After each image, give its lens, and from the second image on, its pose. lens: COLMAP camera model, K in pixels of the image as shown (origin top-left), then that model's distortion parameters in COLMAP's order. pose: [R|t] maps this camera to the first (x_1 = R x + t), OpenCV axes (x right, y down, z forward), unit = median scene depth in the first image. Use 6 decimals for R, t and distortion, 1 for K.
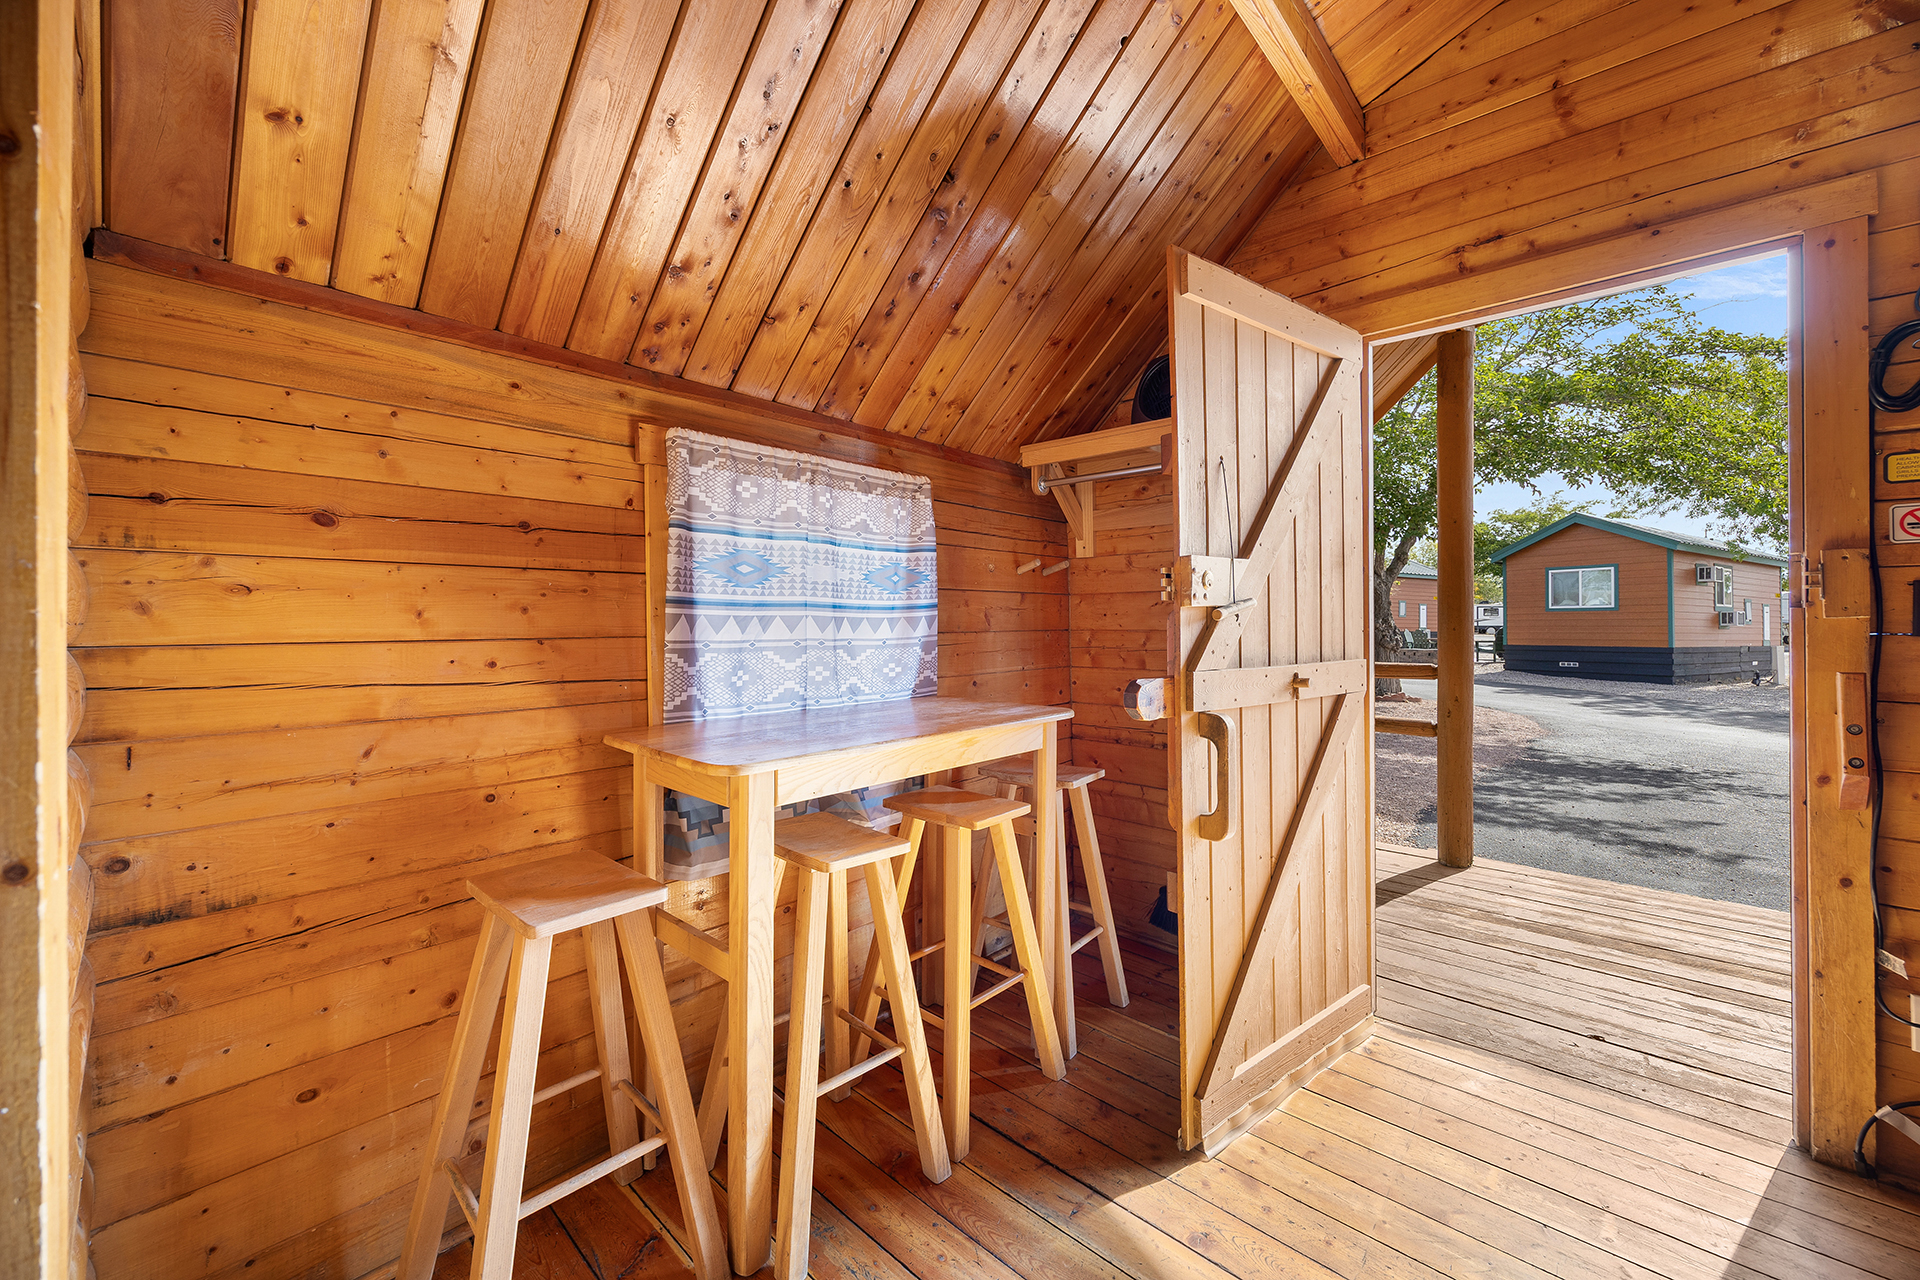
lens RADIAL K [[741.9, 0, 957.8], [0, 741.9, 624.9], [0, 0, 1]] dist [-0.003556, 0.000222]
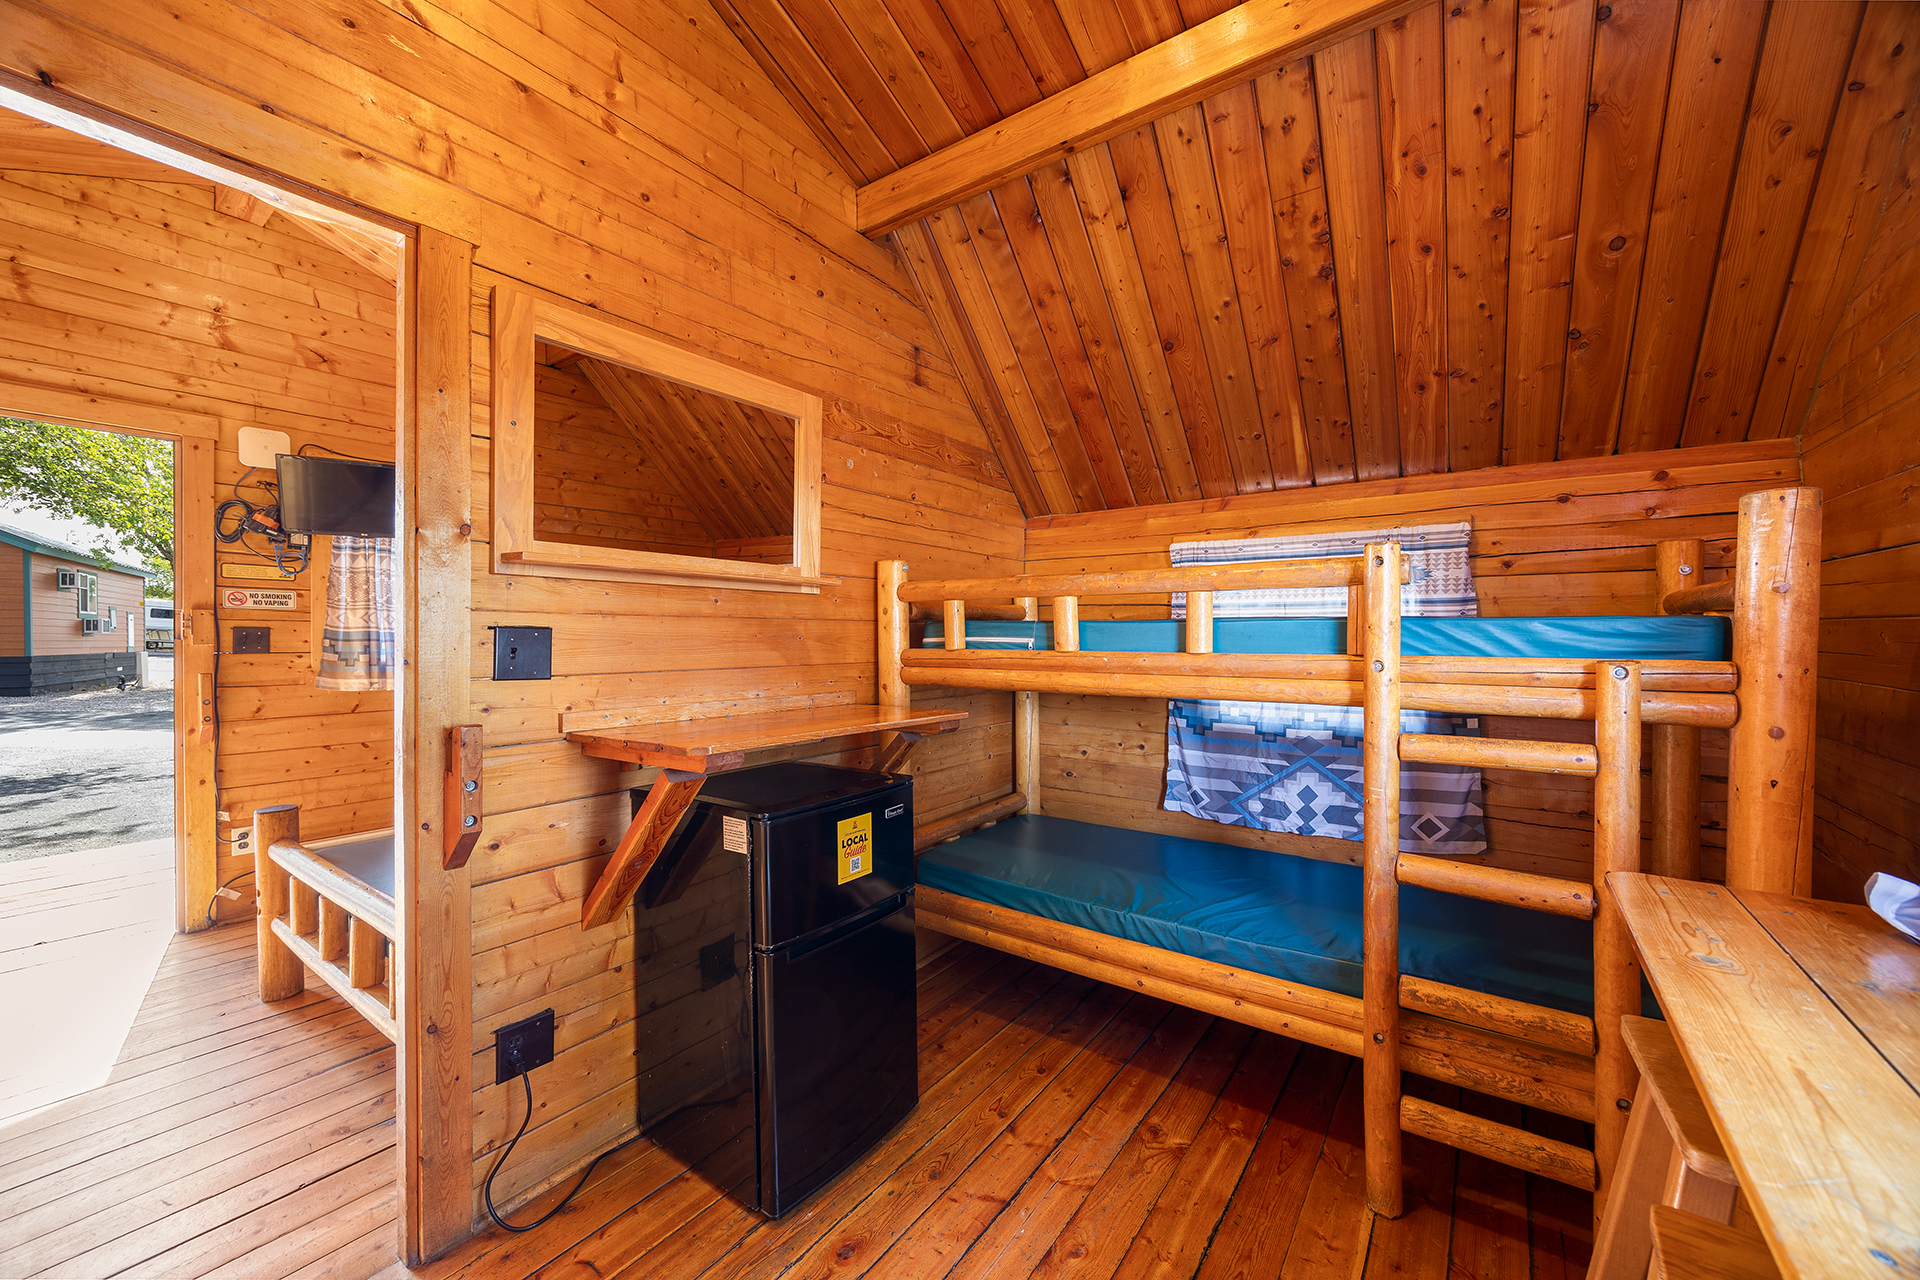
lens RADIAL K [[741.9, 0, 963.5], [0, 741.9, 640.1], [0, 0, 1]] dist [-0.003556, 0.000222]
pose [[-0.107178, -0.005517, 0.994225, -0.086123], [-0.008615, 0.999952, 0.004621, -0.004492], [-0.994202, -0.008070, -0.107221, -0.071197]]
